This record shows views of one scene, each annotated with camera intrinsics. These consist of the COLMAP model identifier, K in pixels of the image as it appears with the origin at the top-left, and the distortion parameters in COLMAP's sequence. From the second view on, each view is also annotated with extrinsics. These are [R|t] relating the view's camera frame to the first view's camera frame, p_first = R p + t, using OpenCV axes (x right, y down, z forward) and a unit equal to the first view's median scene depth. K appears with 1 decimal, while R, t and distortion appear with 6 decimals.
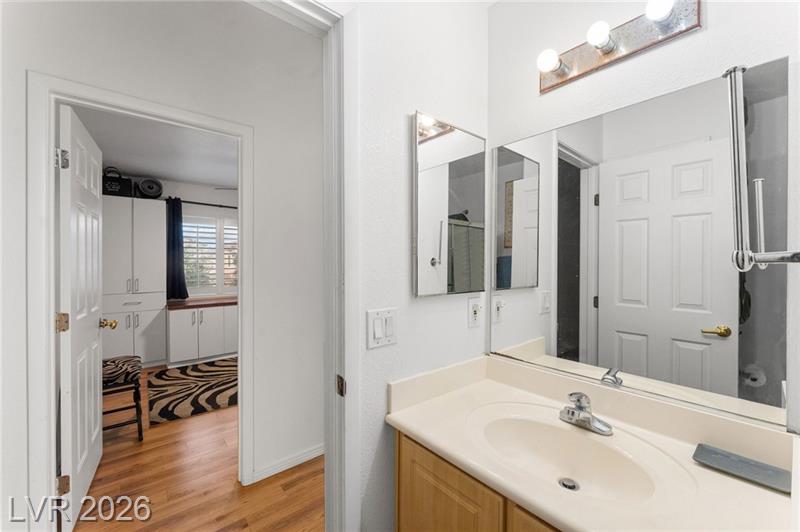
lens RADIAL K [[322.2, 0, 399.2], [0, 322.2, 266.6], [0, 0, 1]] dist [-0.002089, -0.000533]
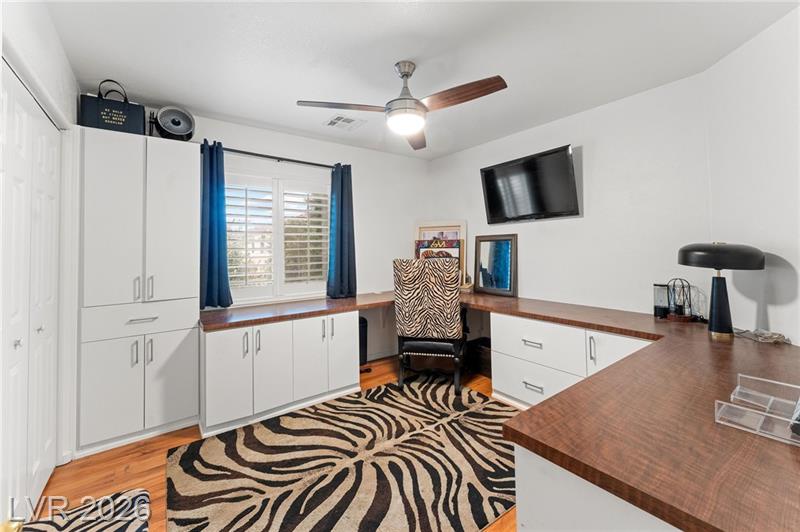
lens RADIAL K [[322.2, 0, 395.9], [0, 322.2, 239.0], [0, 0, 1]] dist [-0.002089, -0.000533]
pose [[0.998846, -0.010351, -0.046890, -0.347499], [0.008830, 0.999432, -0.032528, -0.005884], [0.047200, 0.032076, 0.998370, 0.439844]]
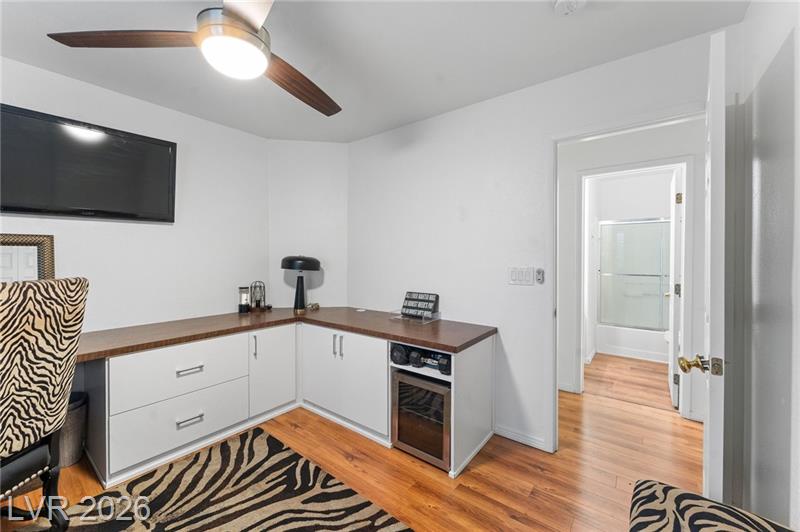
lens RADIAL K [[322.2, 0, 401.5], [0, 322.2, 260.0], [0, 0, 1]] dist [-0.002089, -0.000533]
pose [[-0.233938, -0.007004, 0.972226, -0.847628], [0.004735, 0.999954, 0.008343, -0.005896], [-0.972240, 0.006555, -0.233894, 1.028249]]
